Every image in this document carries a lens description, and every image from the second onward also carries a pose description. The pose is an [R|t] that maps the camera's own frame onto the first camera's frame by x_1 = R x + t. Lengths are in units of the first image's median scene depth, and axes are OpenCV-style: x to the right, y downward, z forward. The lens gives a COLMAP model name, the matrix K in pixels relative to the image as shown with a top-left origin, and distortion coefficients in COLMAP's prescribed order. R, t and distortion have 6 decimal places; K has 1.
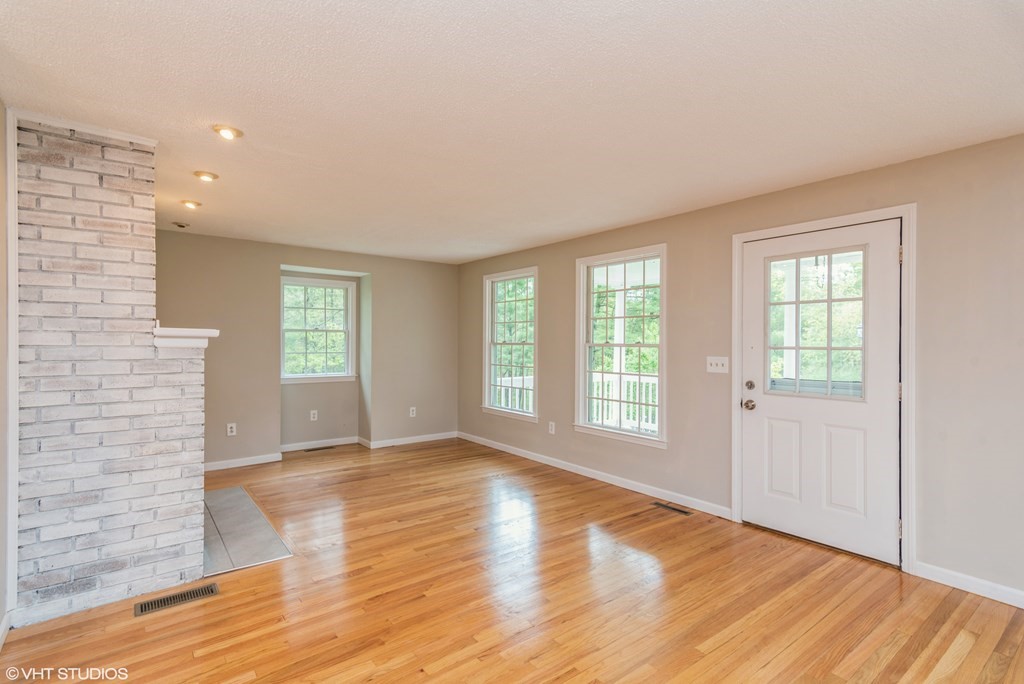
lens RADIAL K [[488.1, 0, 504.8], [0, 488.1, 339.4], [0, 0, 1]] dist [0.020247, -0.000203]
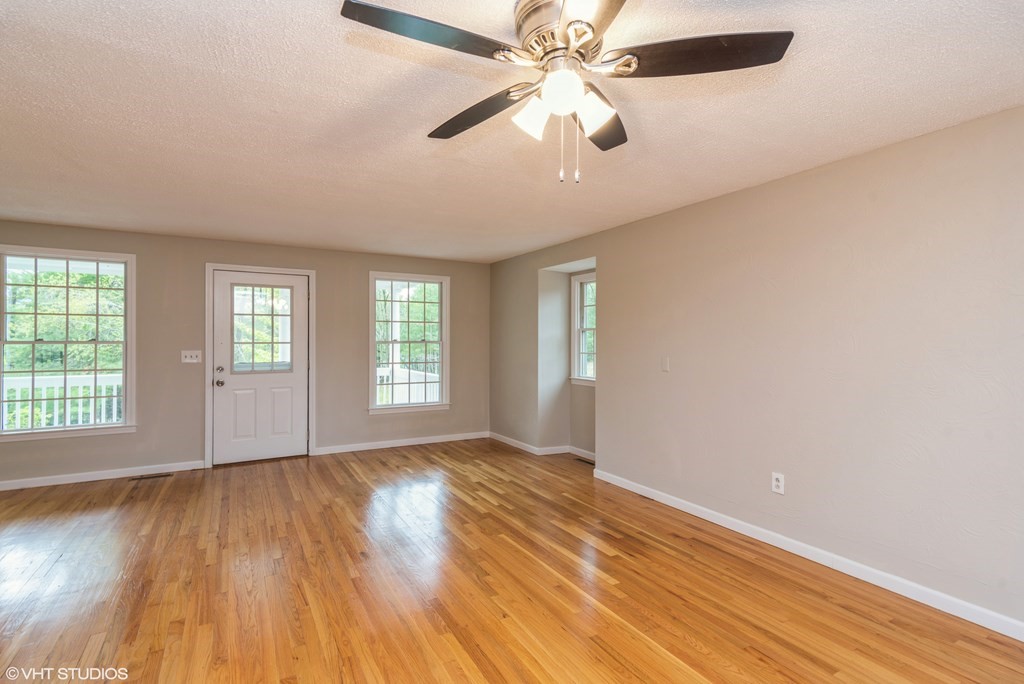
lens RADIAL K [[488.1, 0, 504.8], [0, 488.1, 339.4], [0, 0, 1]] dist [0.020247, -0.000203]
pose [[0.143516, 0.001077, 0.989647, -0.935219], [-0.006060, 0.999982, -0.000209, -0.000149], [-0.989629, -0.005968, 0.143520, -0.044388]]
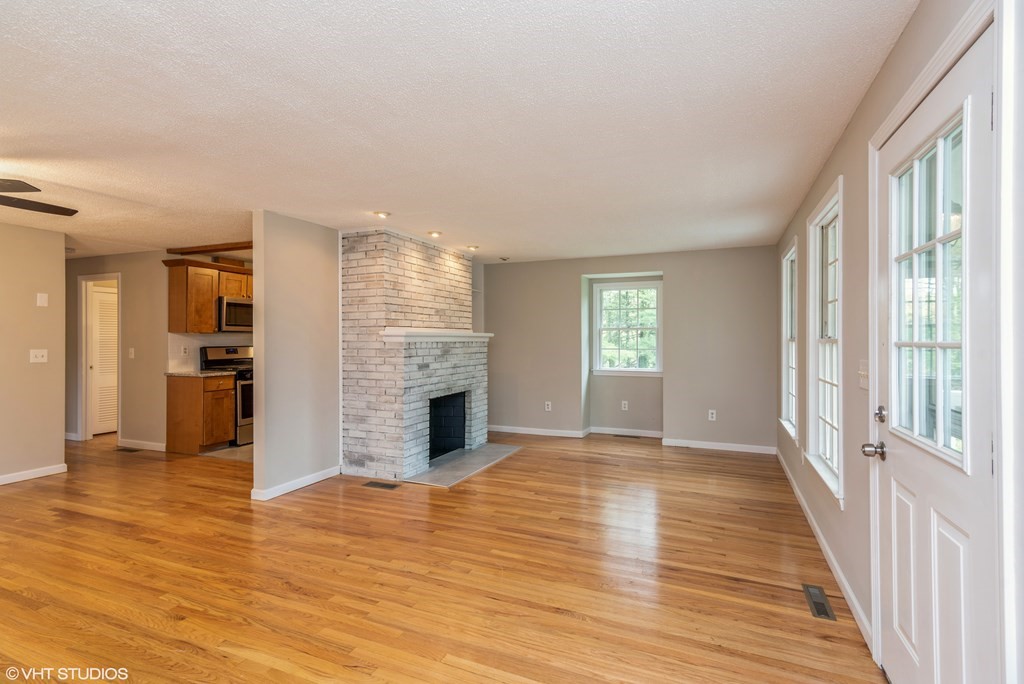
lens RADIAL K [[488.1, 0, 504.8], [0, 488.1, 339.4], [0, 0, 1]] dist [0.020247, -0.000203]
pose [[0.491899, -0.005887, -0.870632, 0.869315], [0.007576, 0.999968, -0.002481, 0.011756], [0.870619, -0.005376, 0.491928, 0.430325]]
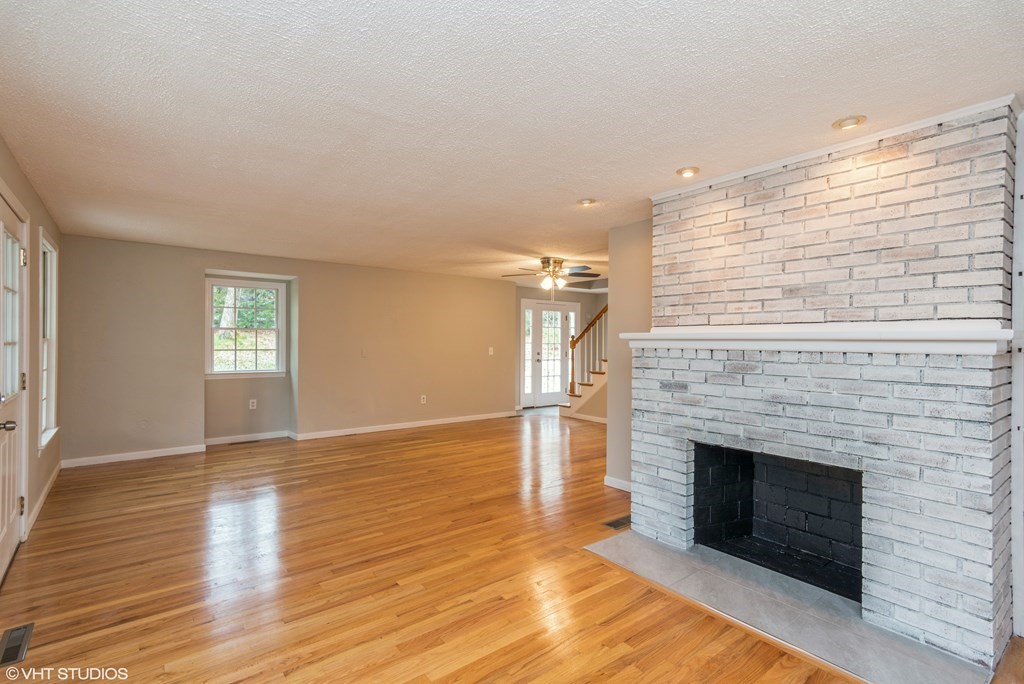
lens RADIAL K [[494.3, 0, 517.0], [0, 494.3, 340.8], [0, 0, 1]] dist [0.019010, -0.000375]
pose [[-0.999494, -0.011088, -0.029818, -0.245555], [-0.010961, 0.999930, -0.004417, 0.006534], [0.029865, -0.004088, -0.999546, 1.978279]]
